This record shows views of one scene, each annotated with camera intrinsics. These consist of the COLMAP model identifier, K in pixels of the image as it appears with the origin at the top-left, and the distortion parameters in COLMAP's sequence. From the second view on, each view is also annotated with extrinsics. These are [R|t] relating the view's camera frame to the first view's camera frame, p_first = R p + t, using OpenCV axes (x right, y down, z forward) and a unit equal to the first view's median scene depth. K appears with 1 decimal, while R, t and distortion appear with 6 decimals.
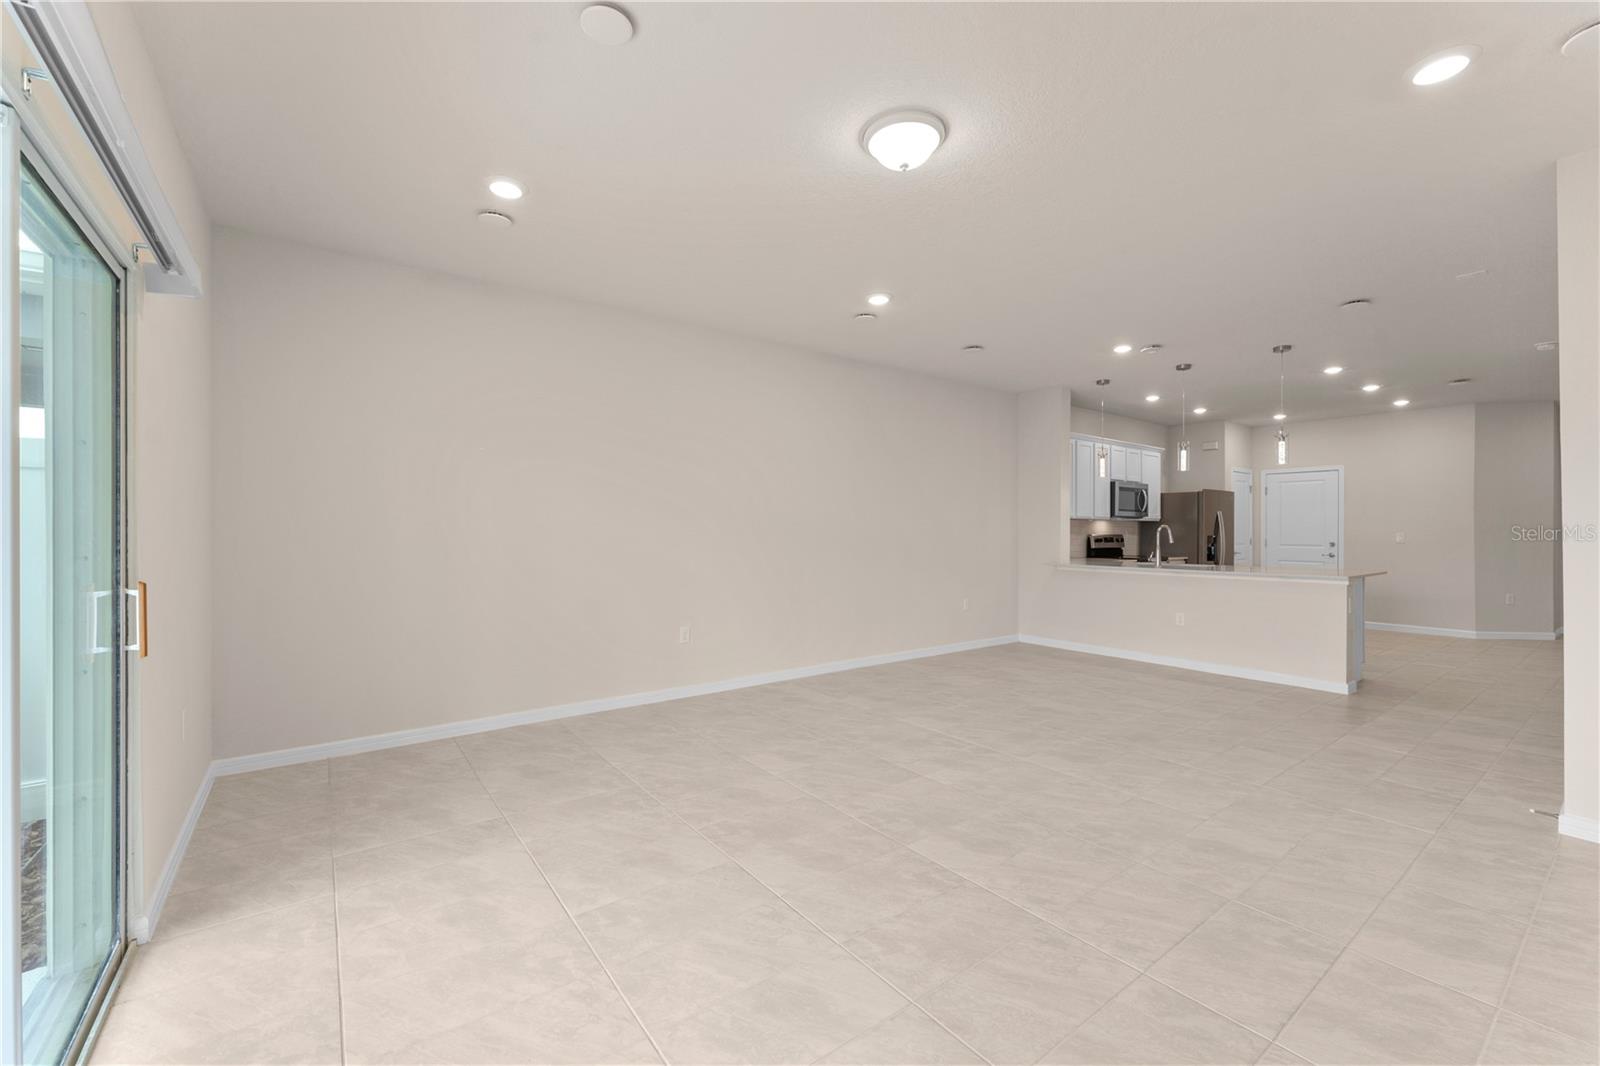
lens RADIAL K [[640.5, 0, 792.1], [0, 640.5, 530.6], [0, 0, 1]] dist [0.000529, 0.000070]
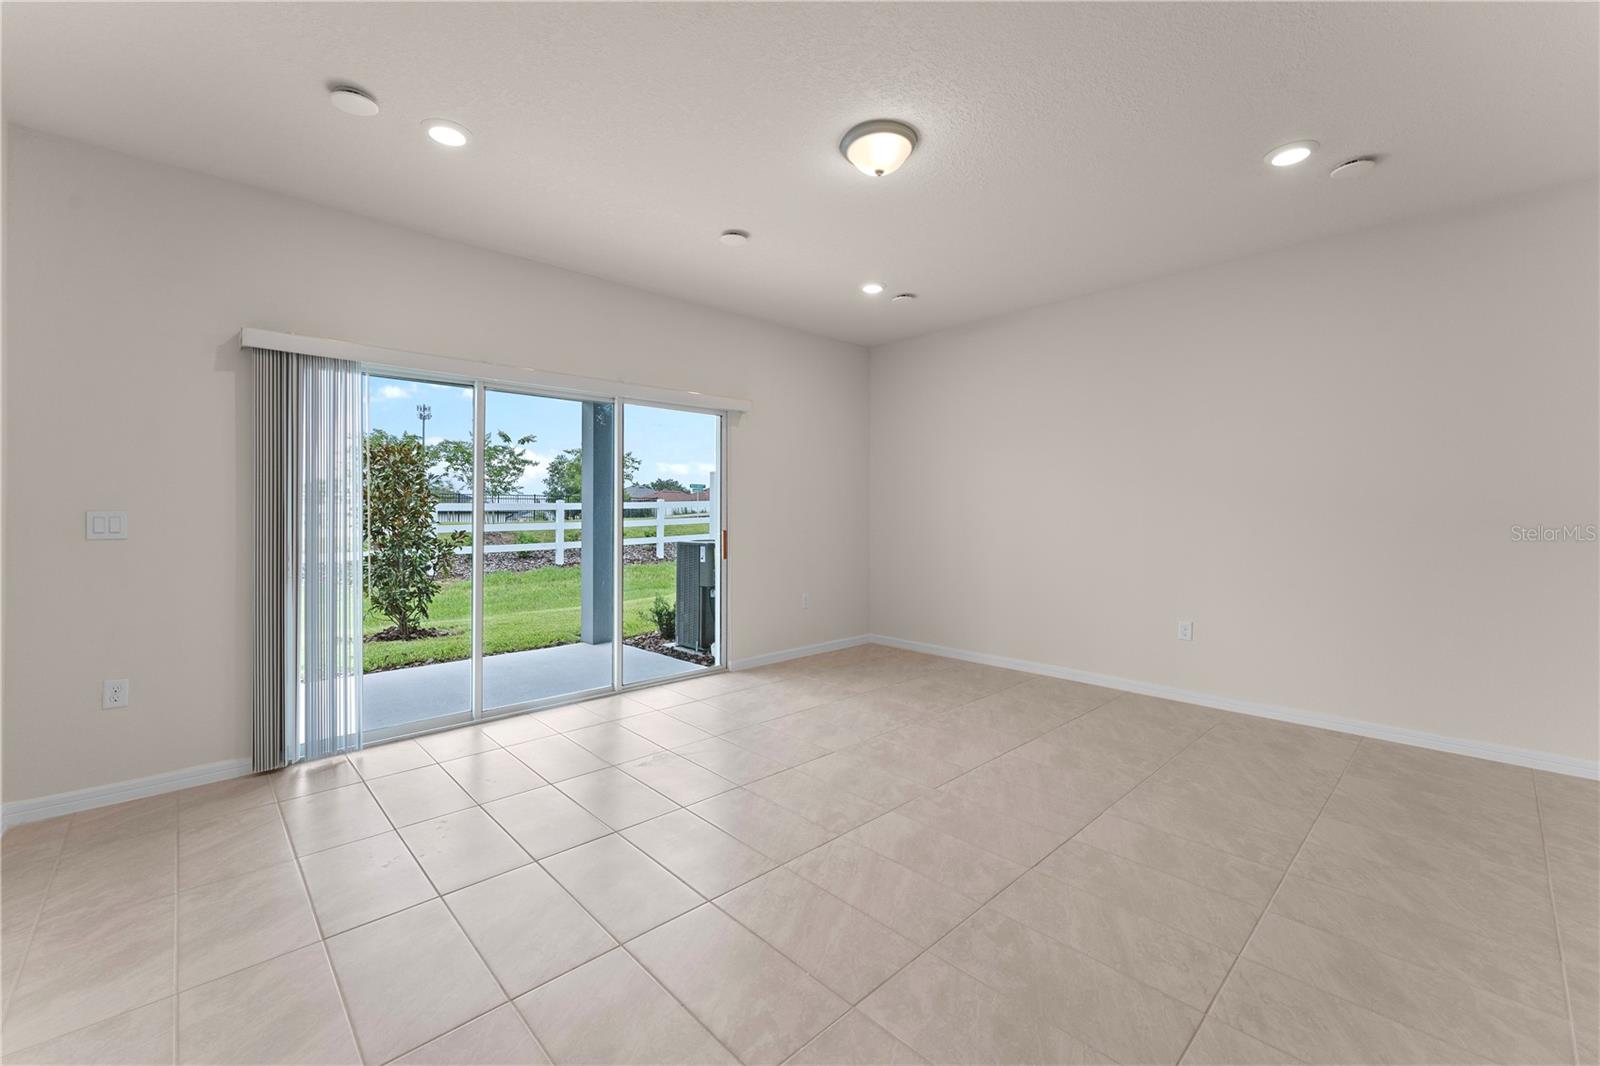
lens RADIAL K [[651.0, 0, 805.2], [0, 651.0, 549.4], [0, 0, 1]] dist [0.001782, 0.000213]
pose [[0.131141, 0.054176, -0.989882, 0.962562], [0.000112, 0.998505, 0.054663, 0.010253], [0.991364, -0.007280, 0.130939, 0.591994]]
